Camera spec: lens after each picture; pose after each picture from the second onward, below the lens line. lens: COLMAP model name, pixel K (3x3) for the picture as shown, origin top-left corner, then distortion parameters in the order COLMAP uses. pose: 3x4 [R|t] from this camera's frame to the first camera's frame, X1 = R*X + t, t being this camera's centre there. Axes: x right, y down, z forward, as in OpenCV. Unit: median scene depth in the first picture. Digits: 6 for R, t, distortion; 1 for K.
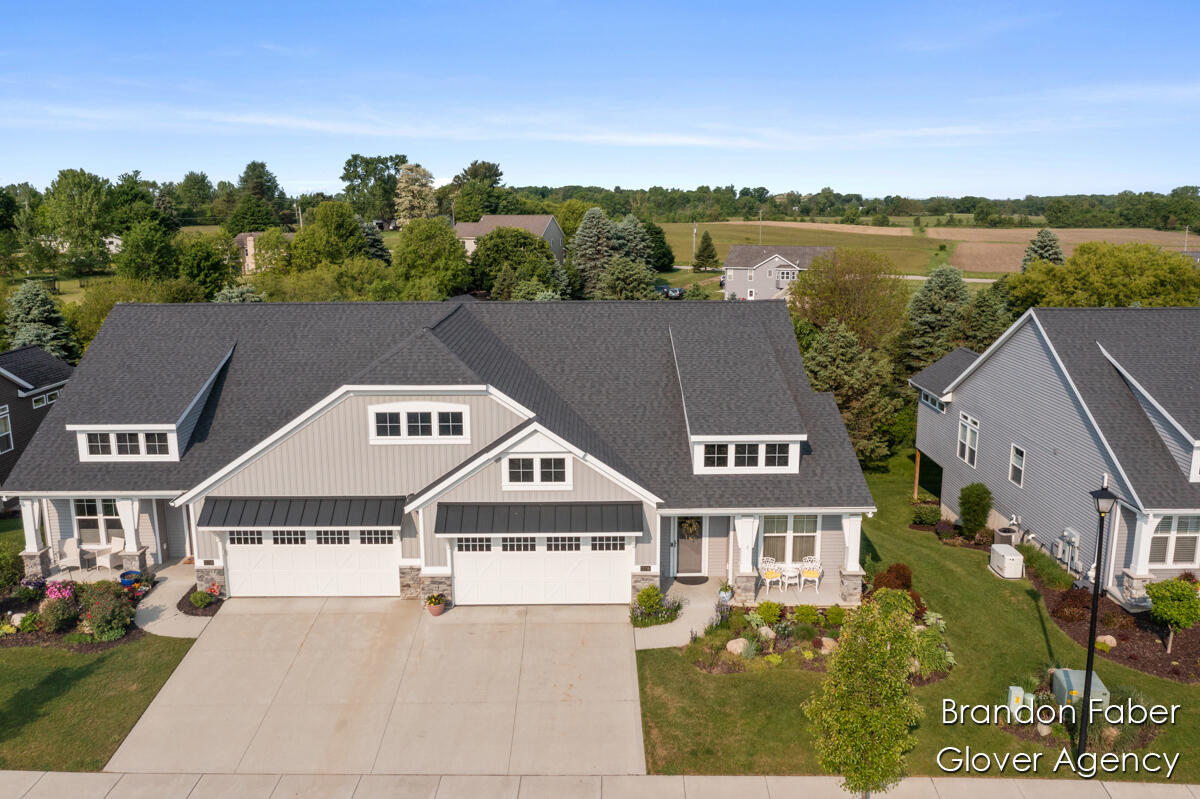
lens RADIAL K [[945.2, 0, 601.2], [0, 945.2, 396.4], [0, 0, 1]] dist [-0.026913, 0.003973]
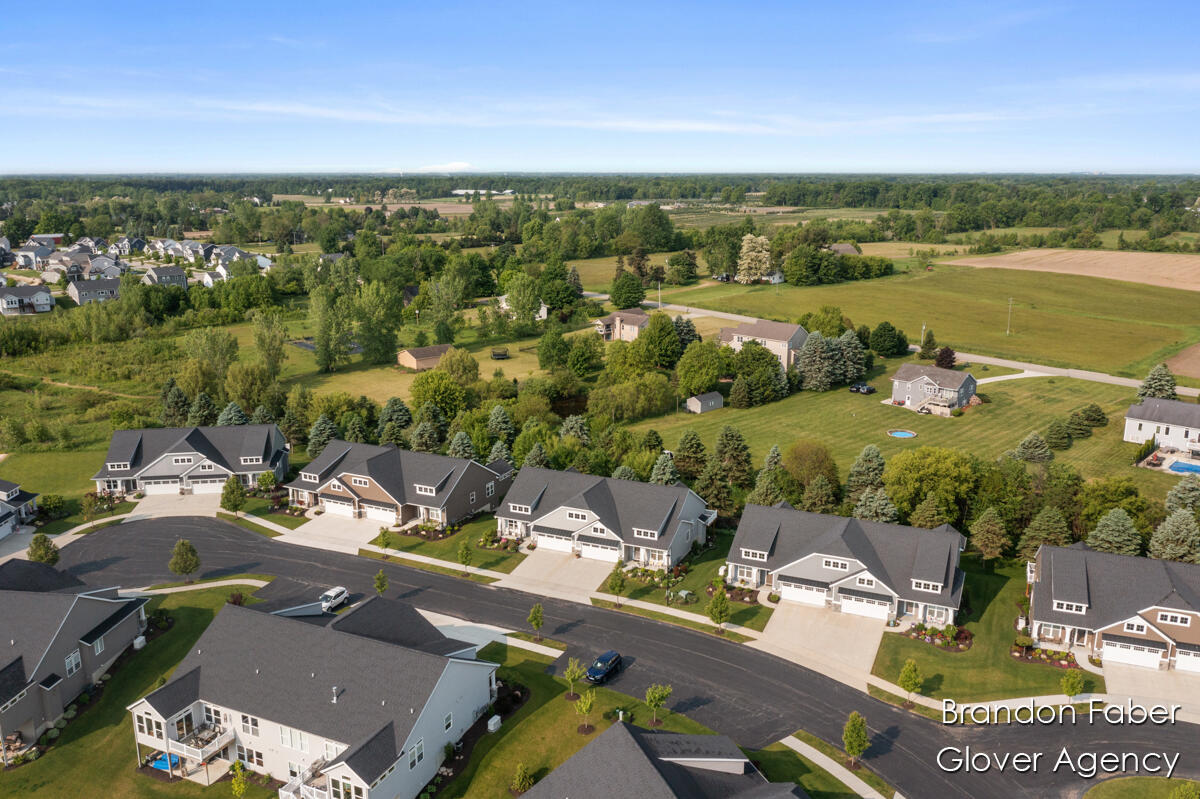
lens RADIAL K [[947.7, 0, 600.0], [0, 947.7, 399.5], [0, 0, 1]] dist [-0.024742, 0.004414]
pose [[0.910003, 0.099591, -0.402462, 1.577553], [-0.084178, 0.994884, 0.055854, -0.742838], [0.405965, -0.016949, 0.913731, -2.909289]]
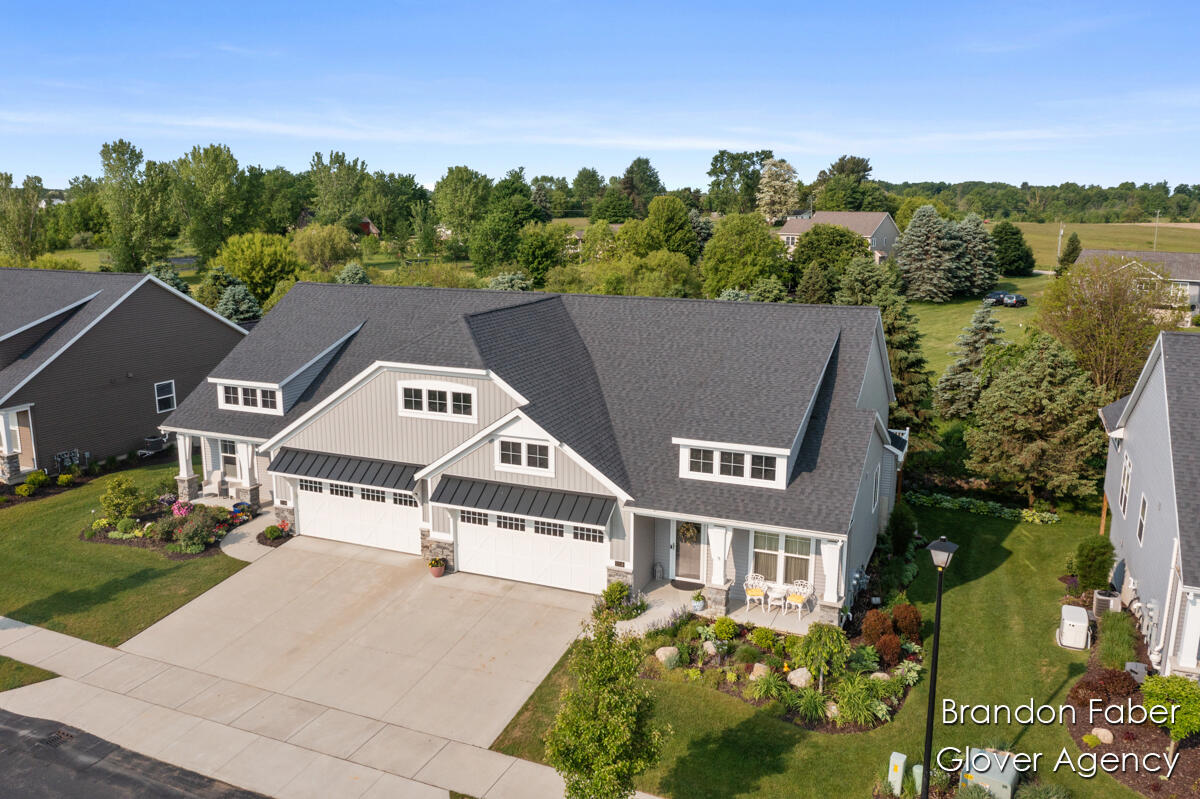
lens RADIAL K [[945.2, 0, 601.2], [0, 945.2, 396.4], [0, 0, 1]] dist [-0.026913, 0.003973]
pose [[0.918156, 0.086172, -0.386736, 0.381072], [-0.084253, 0.996203, 0.021946, -0.015522], [0.387158, 0.012434, 0.921929, 0.058325]]
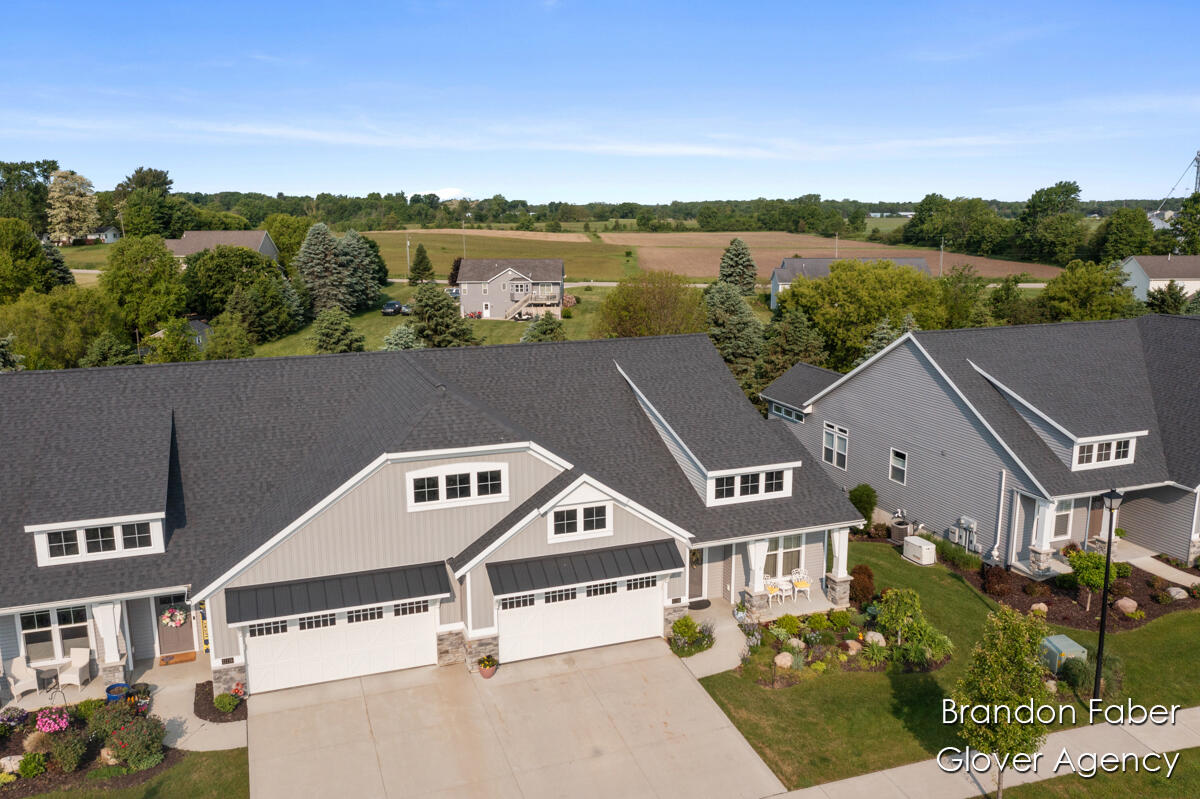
lens RADIAL K [[943.0, 0, 600.0], [0, 943.0, 399.5], [0, 0, 1]] dist [-0.025961, 0.004124]
pose [[0.940404, -0.067642, 0.333264, -0.350542], [0.068199, 0.997621, 0.010041, -0.056287], [-0.333151, 0.013286, 0.942780, 0.027241]]
